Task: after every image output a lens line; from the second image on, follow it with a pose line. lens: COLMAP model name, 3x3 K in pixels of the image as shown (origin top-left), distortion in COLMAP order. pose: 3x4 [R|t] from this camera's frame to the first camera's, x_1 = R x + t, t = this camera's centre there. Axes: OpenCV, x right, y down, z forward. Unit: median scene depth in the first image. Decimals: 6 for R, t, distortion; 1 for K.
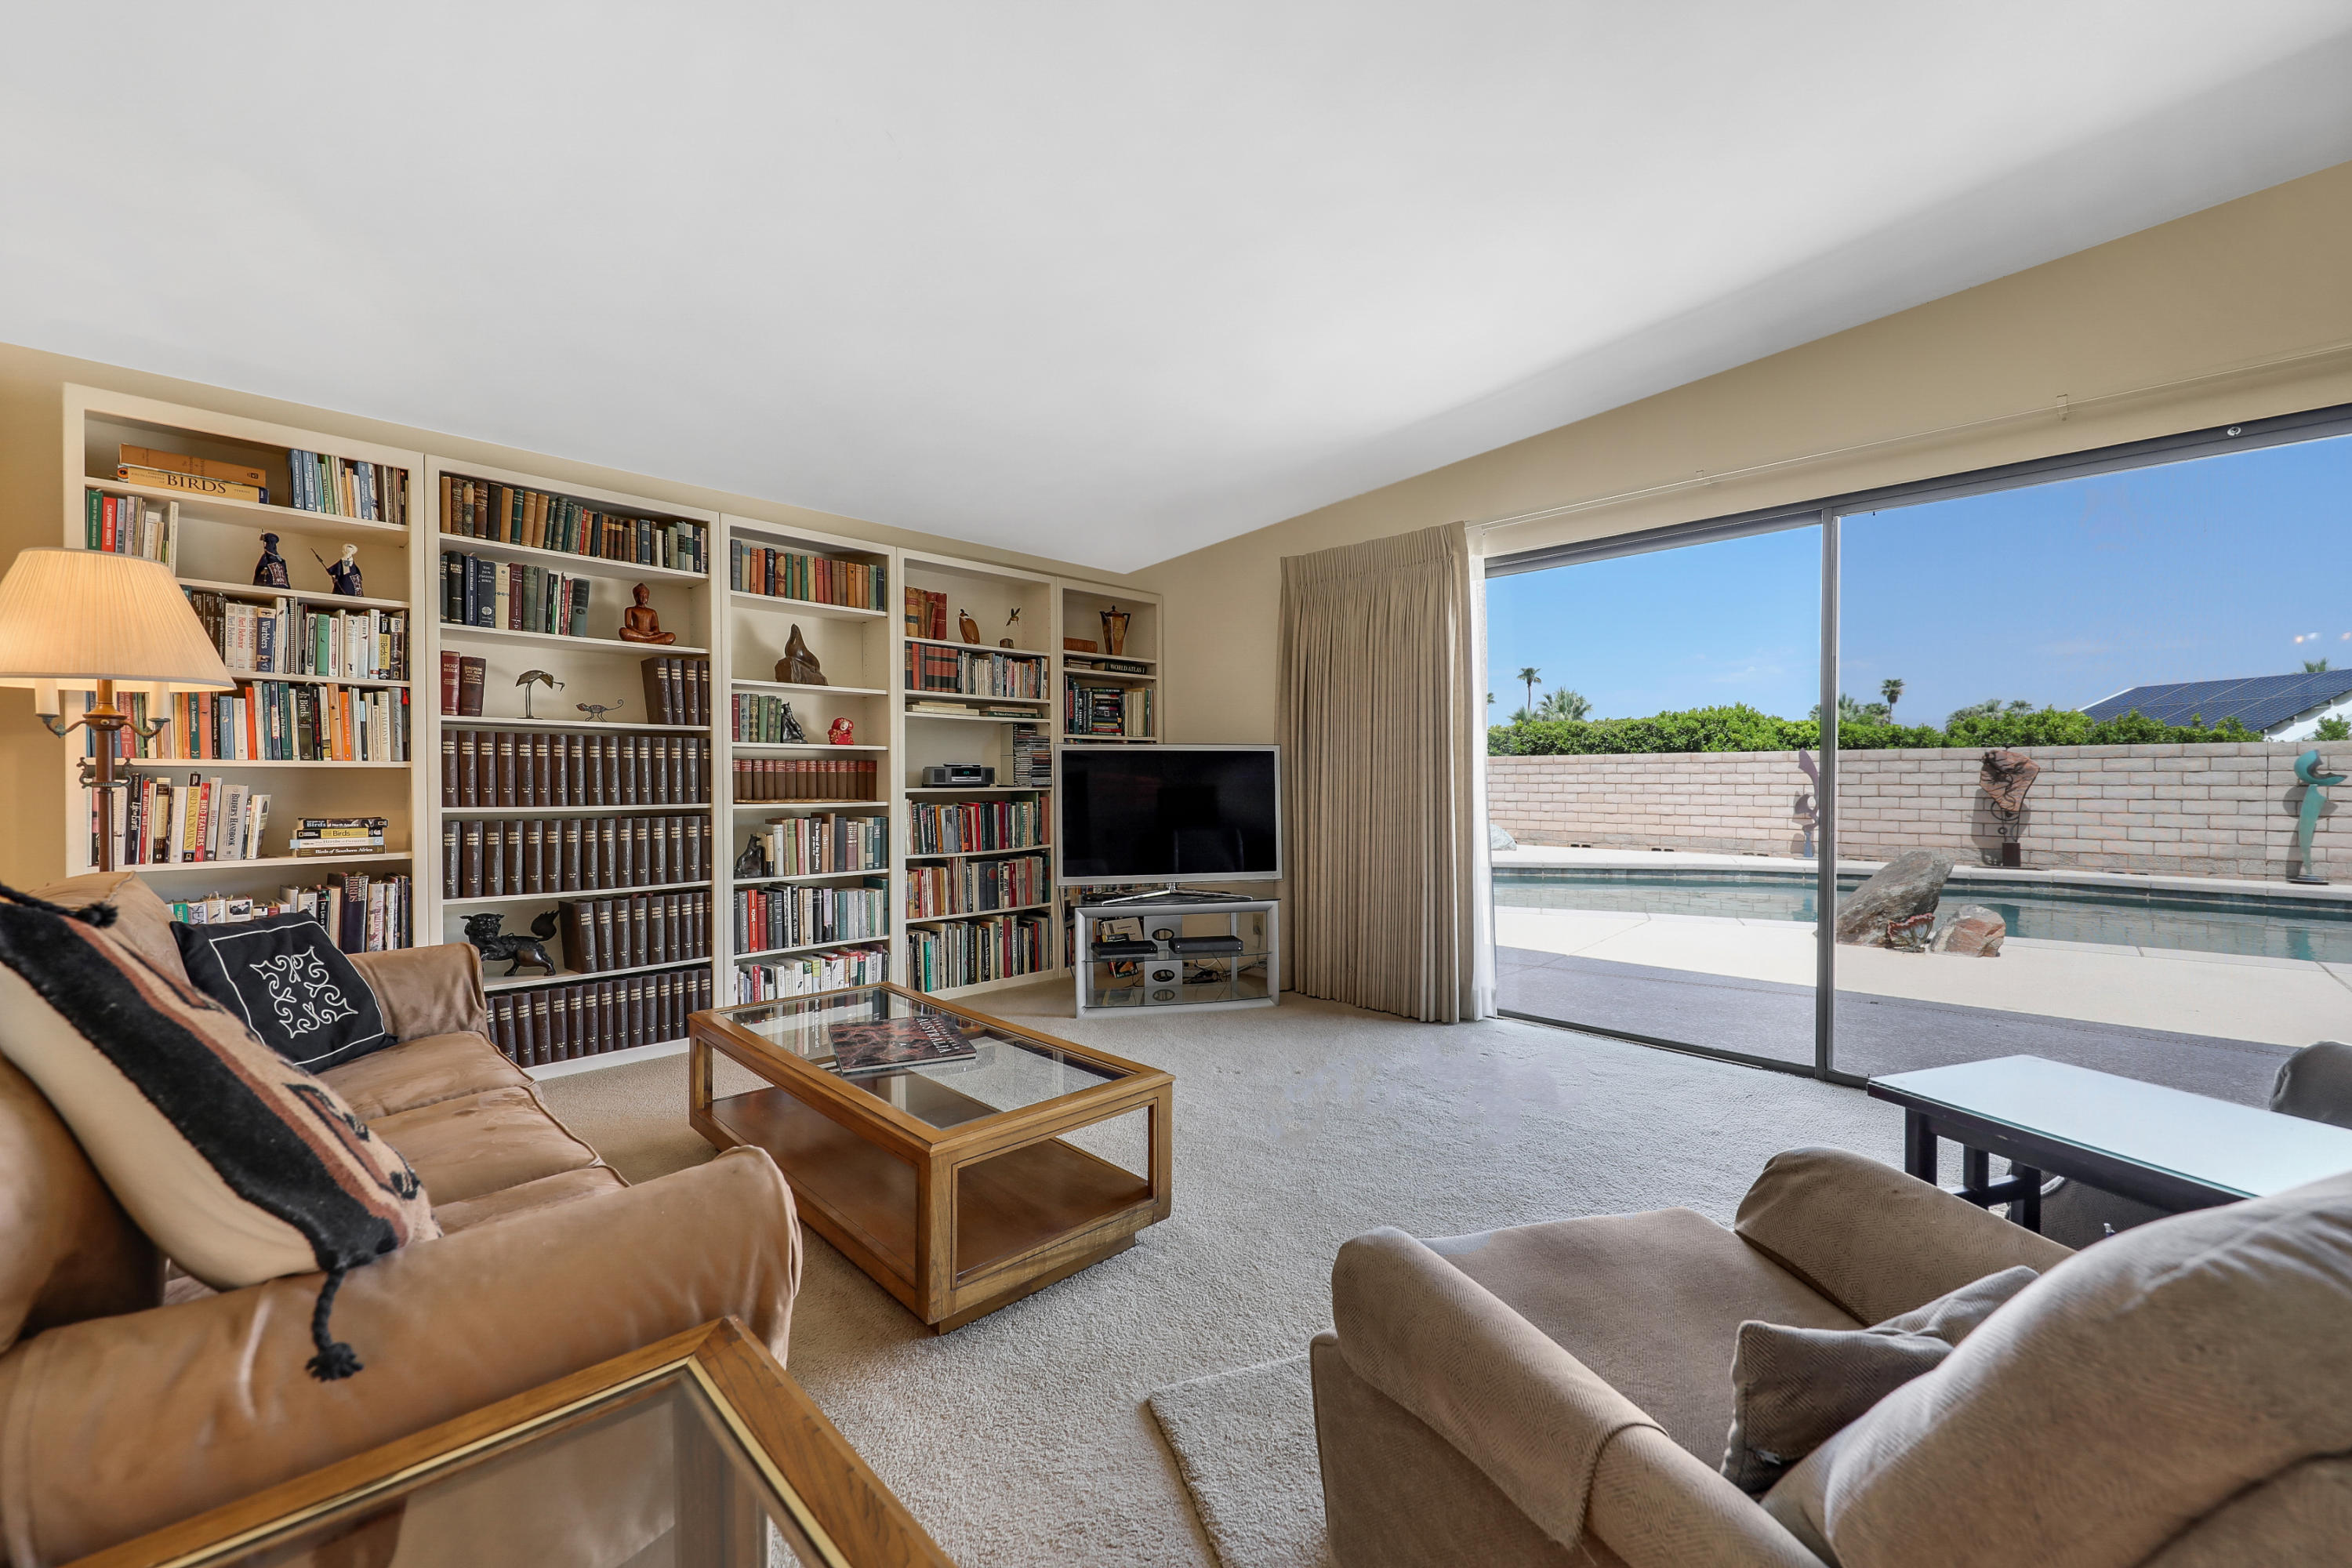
lens RADIAL K [[933.9, 0, 1178.4], [0, 933.9, 789.2], [0, 0, 1]] dist [0.000957, -0.002874]
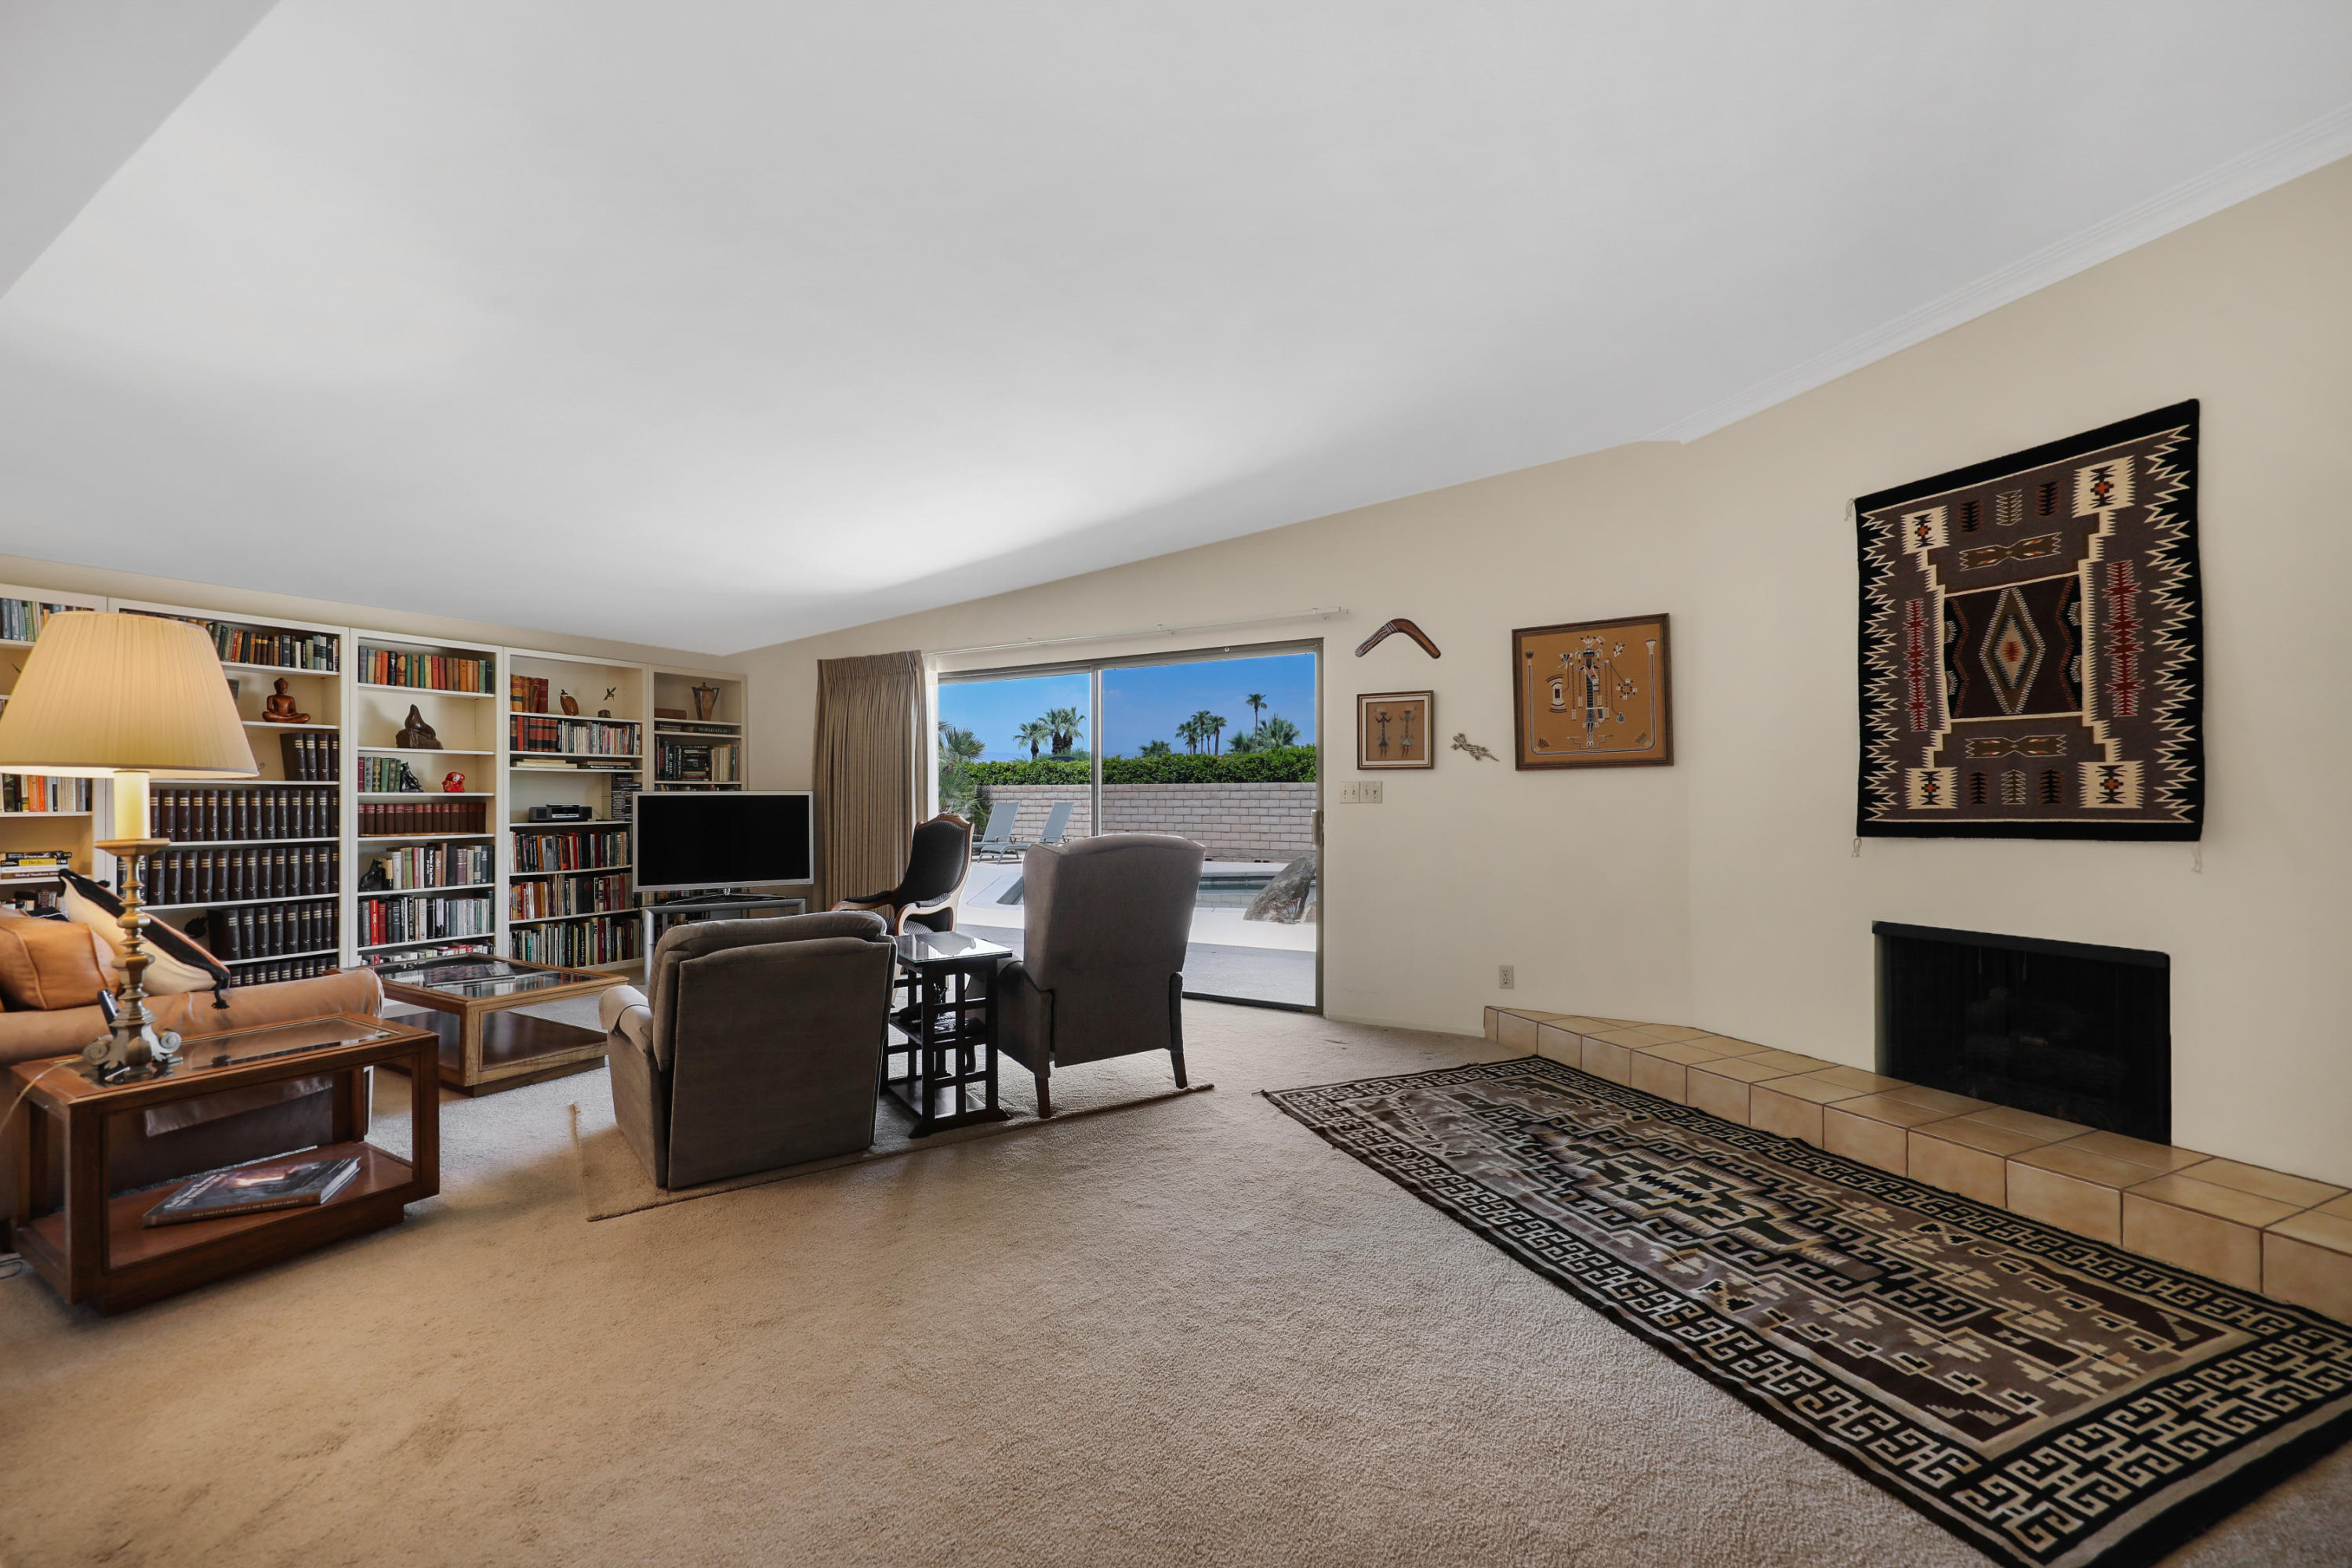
lens RADIAL K [[959.8, 0, 1195.2], [0, 959.8, 786.8], [0, 0, 1]] dist [-0.001048, -0.002969]
pose [[0.962829, 0.001202, 0.270109, 0.262506], [0.004852, 0.999752, -0.021742, -0.017523], [-0.270068, 0.022244, 0.962584, -0.551201]]
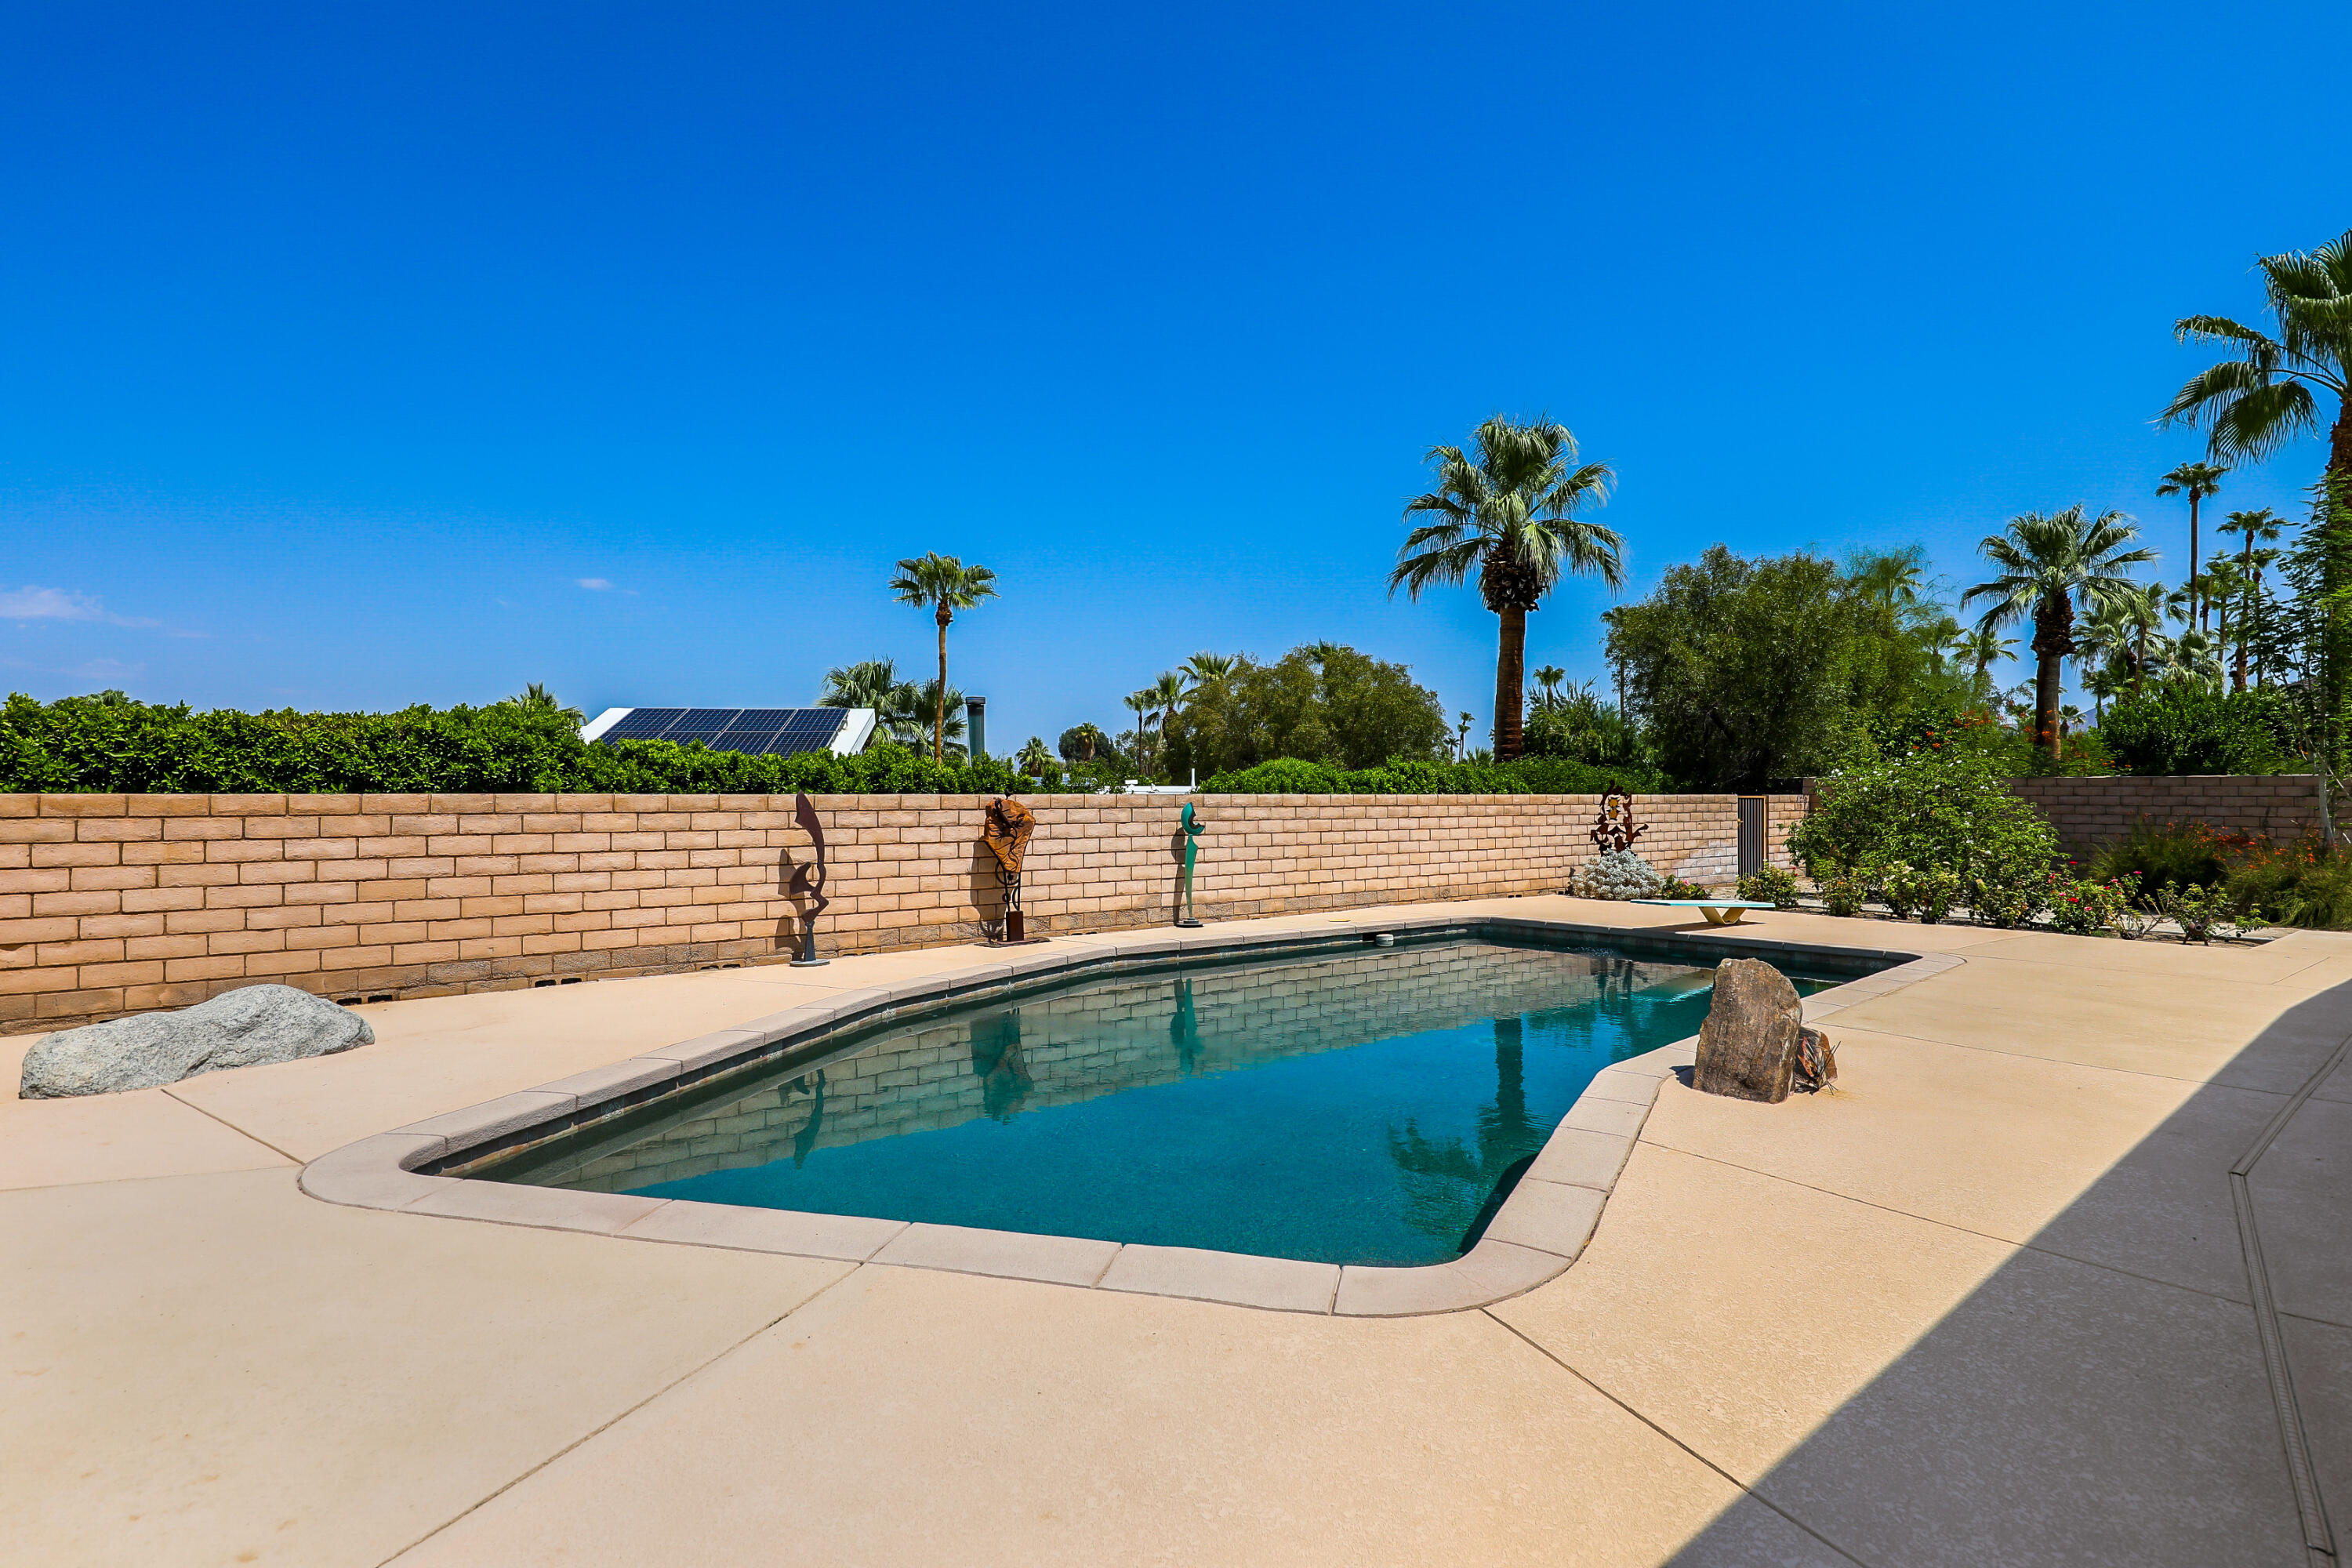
lens RADIAL K [[1212.4, 0, 1182.1], [0, 1212.4, 791.4], [0, 0, 1]] dist [0.013577, -0.001346]
pose [[0.072552, 0.002159, 0.997362, -0.354889], [0.011104, 0.999934, -0.002973, -0.096285], [-0.997303, 0.011290, 0.072523, 1.722684]]
